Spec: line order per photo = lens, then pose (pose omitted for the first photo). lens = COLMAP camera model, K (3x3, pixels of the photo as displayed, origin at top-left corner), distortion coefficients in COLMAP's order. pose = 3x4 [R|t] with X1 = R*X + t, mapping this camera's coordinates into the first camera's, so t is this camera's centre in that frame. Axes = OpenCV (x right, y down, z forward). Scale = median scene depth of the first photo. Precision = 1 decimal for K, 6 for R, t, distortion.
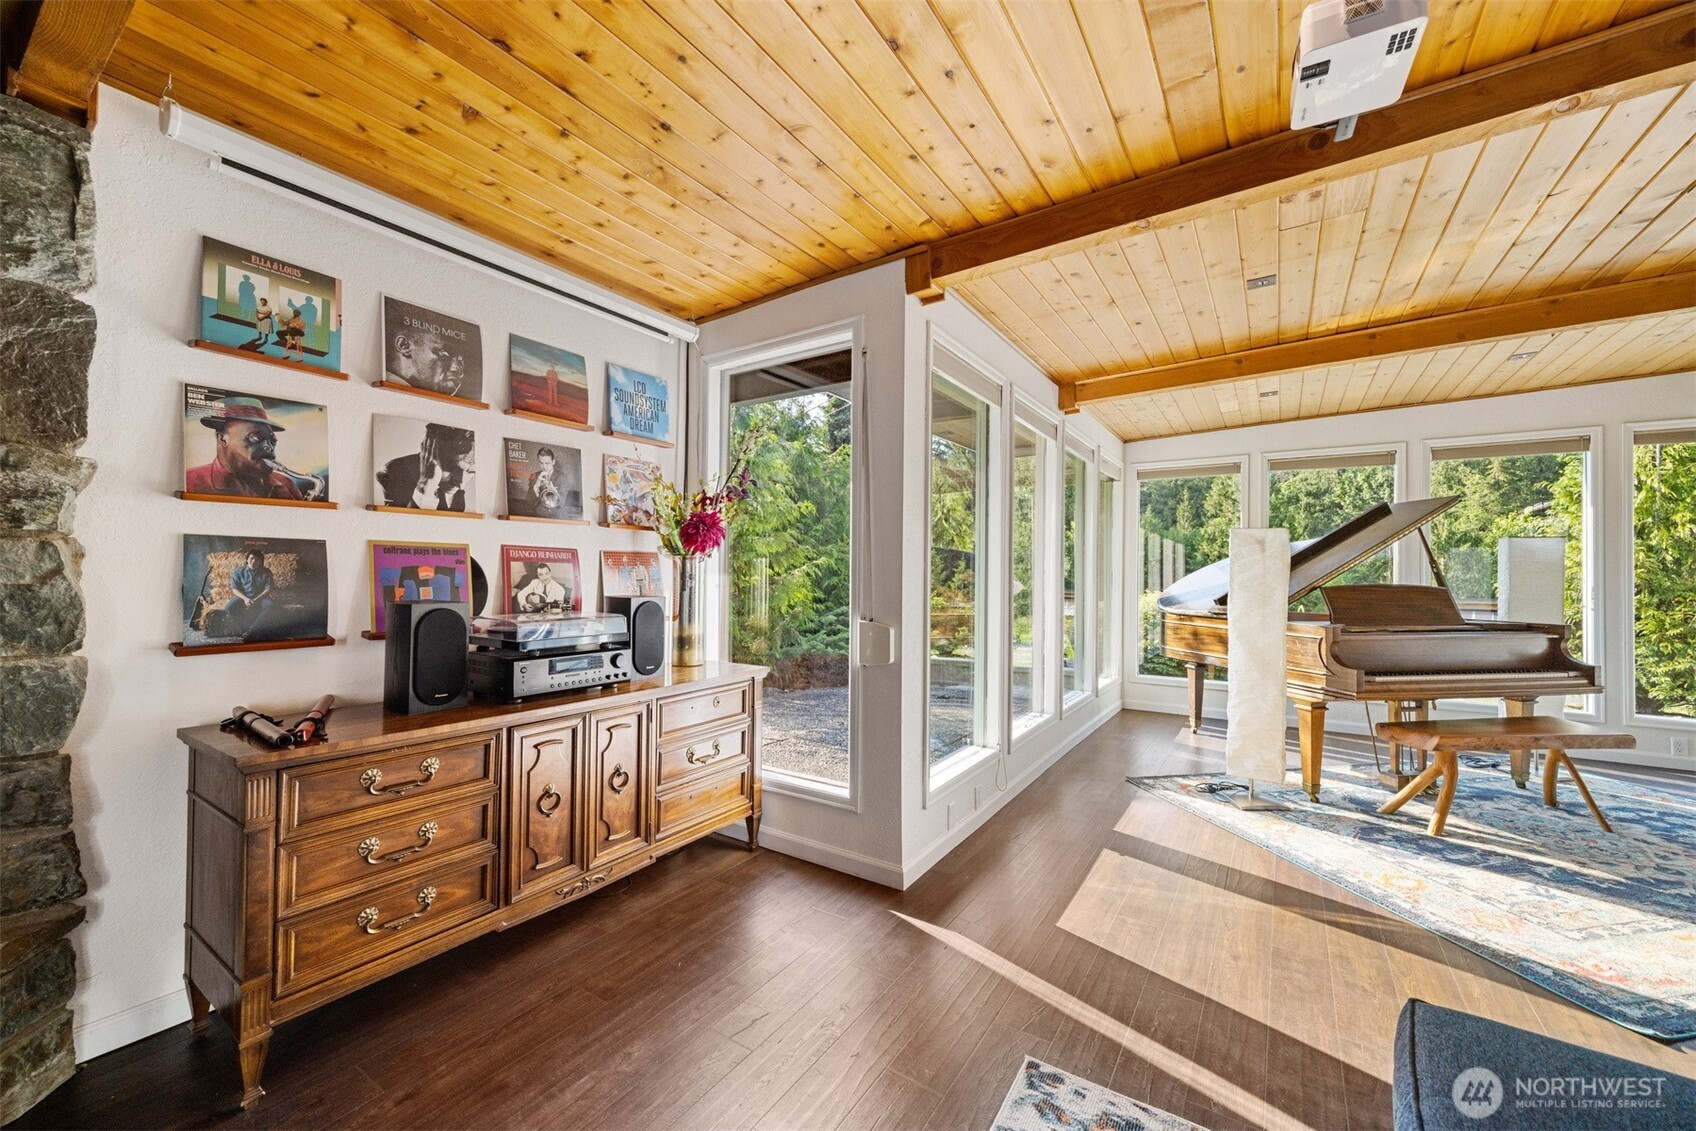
lens RADIAL K [[662.5, 0, 851.5], [0, 662.5, 566.2], [0, 0, 1]] dist [0.003188, -0.000759]
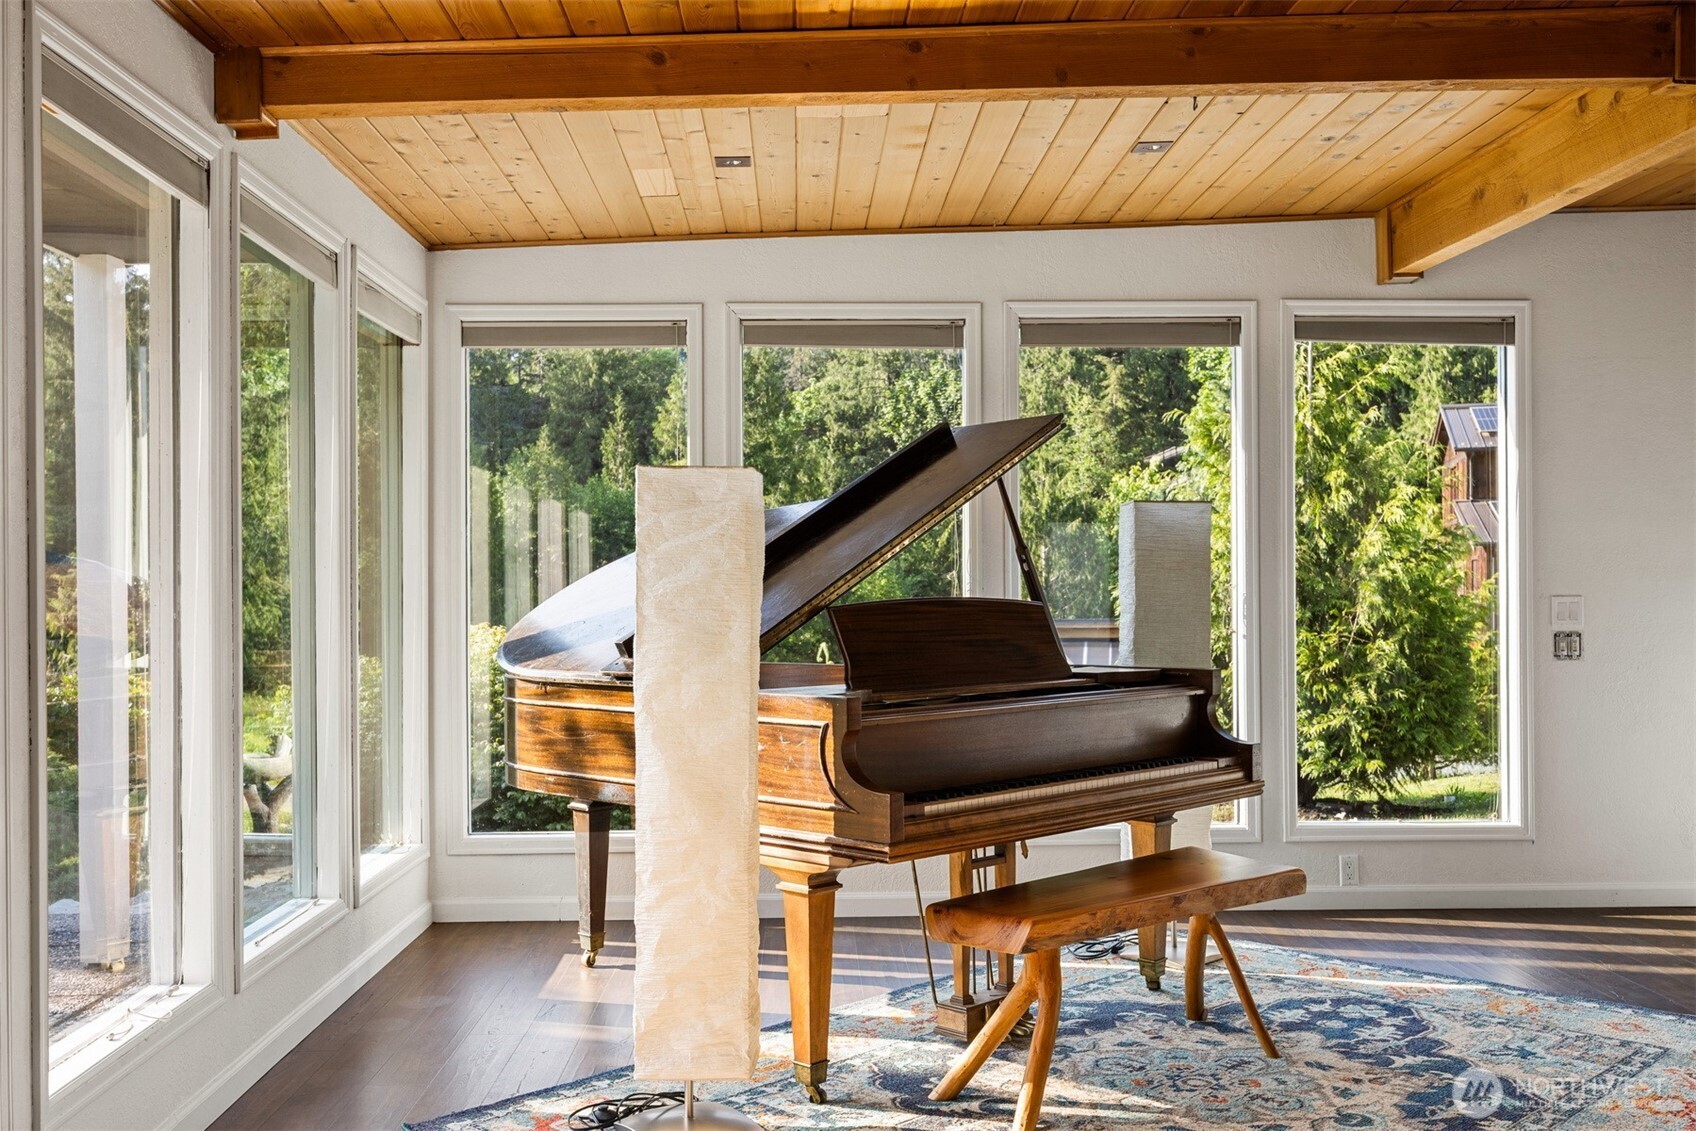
lens RADIAL K [[1603.6, 0, 842.3], [0, 1603.6, 590.8], [0, 0, 1]] dist [0.002421, 0.002688]
pose [[0.823888, -0.016259, 0.566519, 0.142395], [0.007551, 0.999815, 0.017714, 0.002284], [-0.566702, -0.010316, 0.823858, 0.150204]]
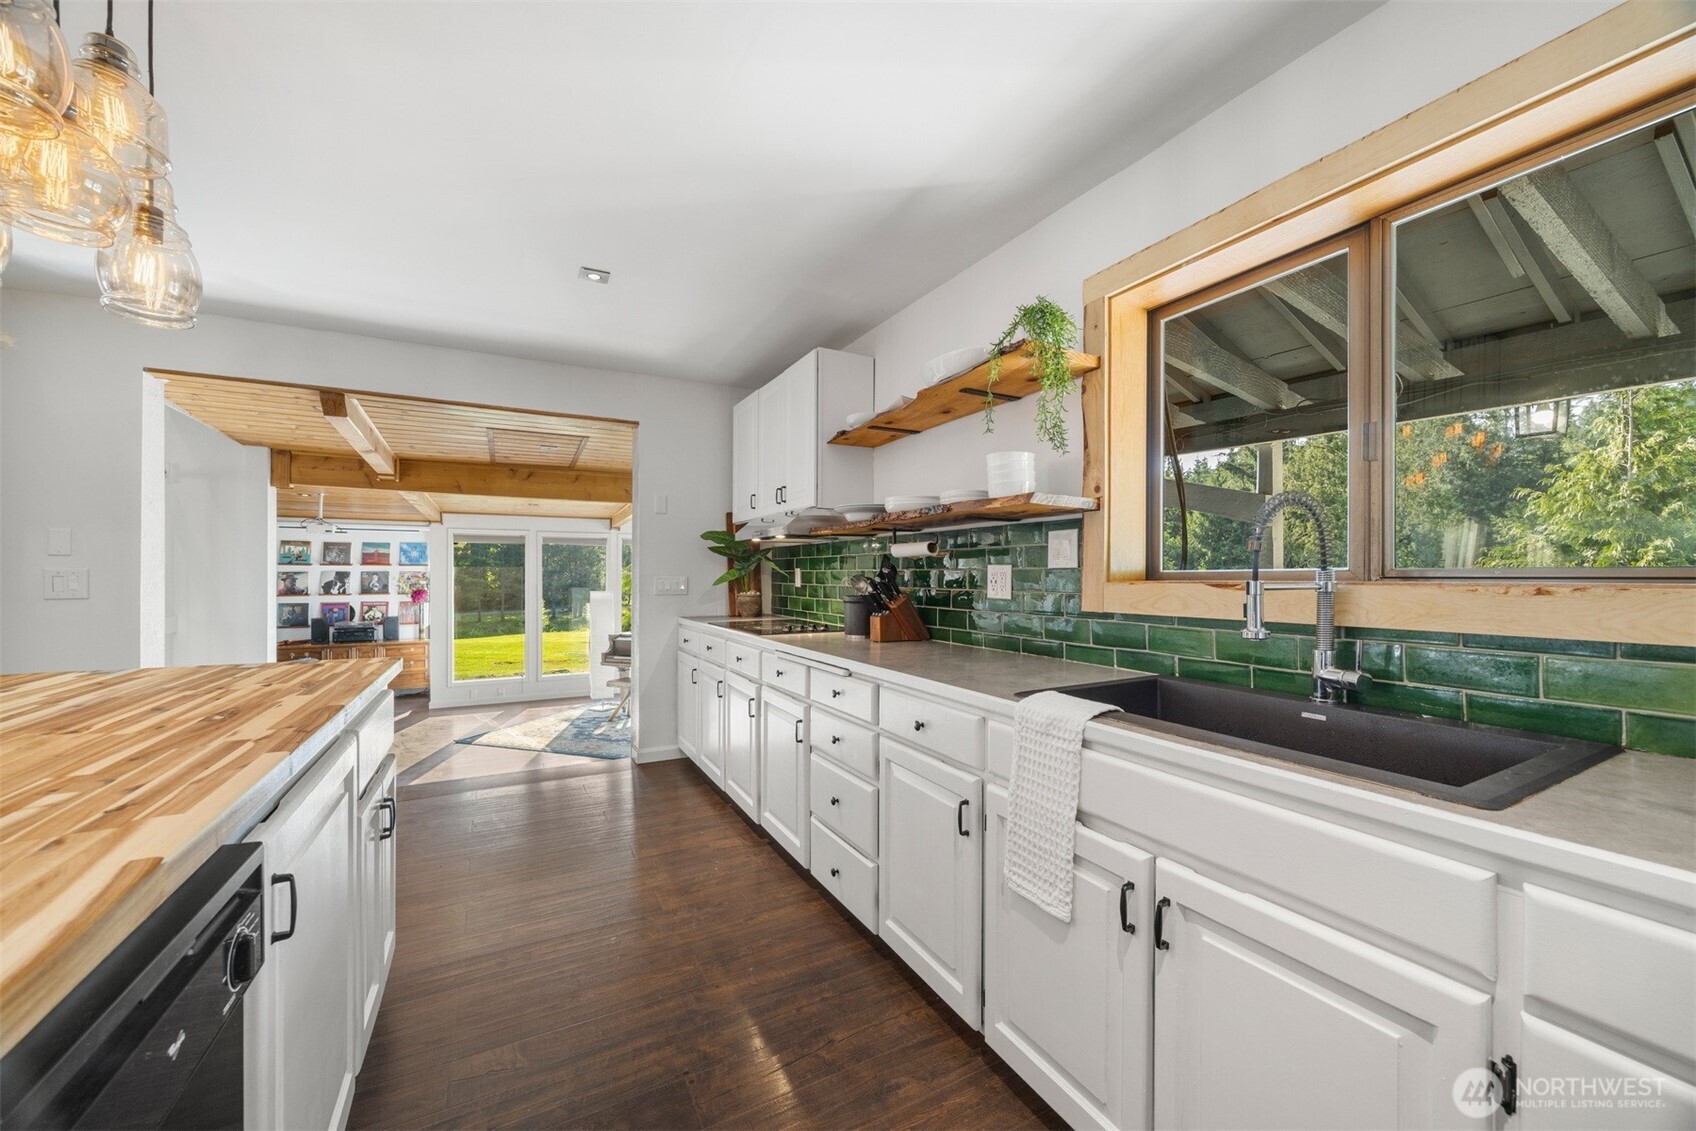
lens RADIAL K [[638.7, 0, 850.4], [0, 638.7, 574.5], [0, 0, 1]] dist [-0.001878, -0.000080]
pose [[0.879829, -0.005801, -0.475255, 2.836317], [0.011337, 0.999897, 0.008785, -0.147275], [0.475156, -0.013118, 0.879804, -0.643223]]
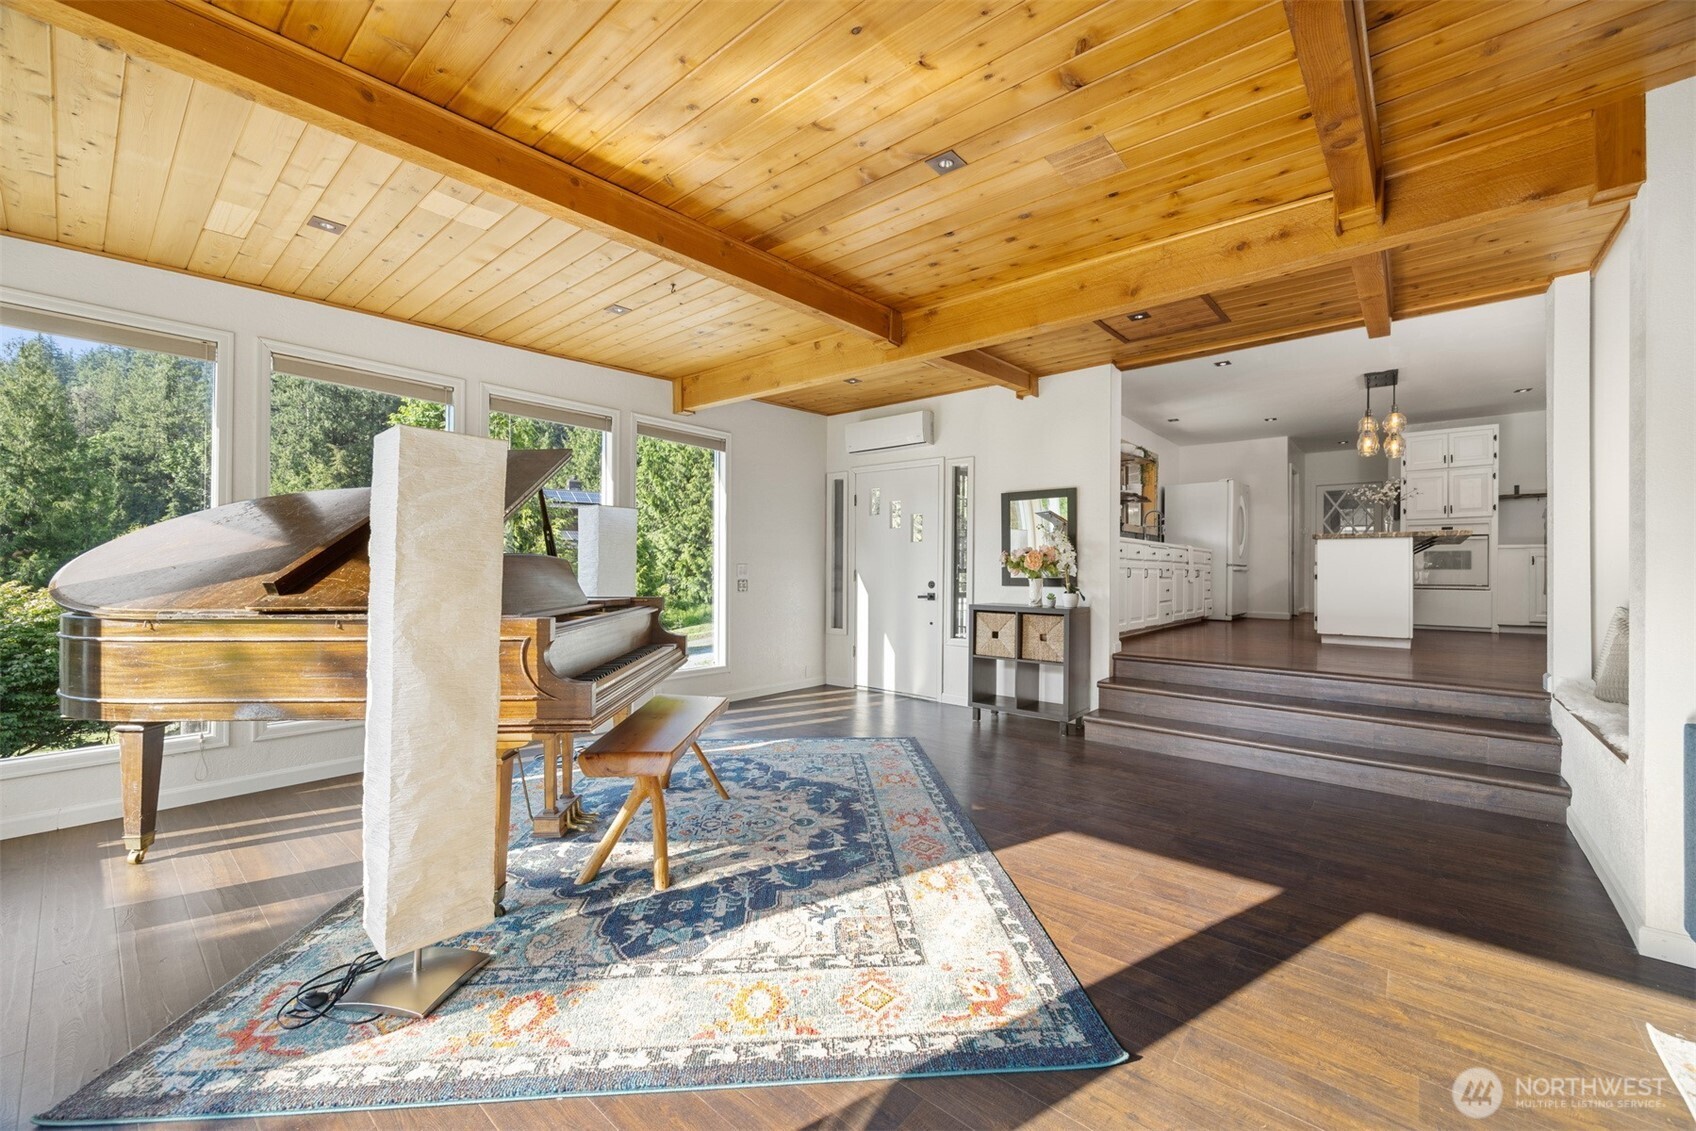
lens RADIAL K [[662.5, 0, 851.5], [0, 662.5, 566.2], [0, 0, 1]] dist [0.003188, -0.000759]
pose [[0.129267, -0.004560, 0.991599, 0.176278], [-0.017617, 0.999821, 0.006895, 0.038165], [-0.991453, -0.018361, 0.129163, 0.721451]]
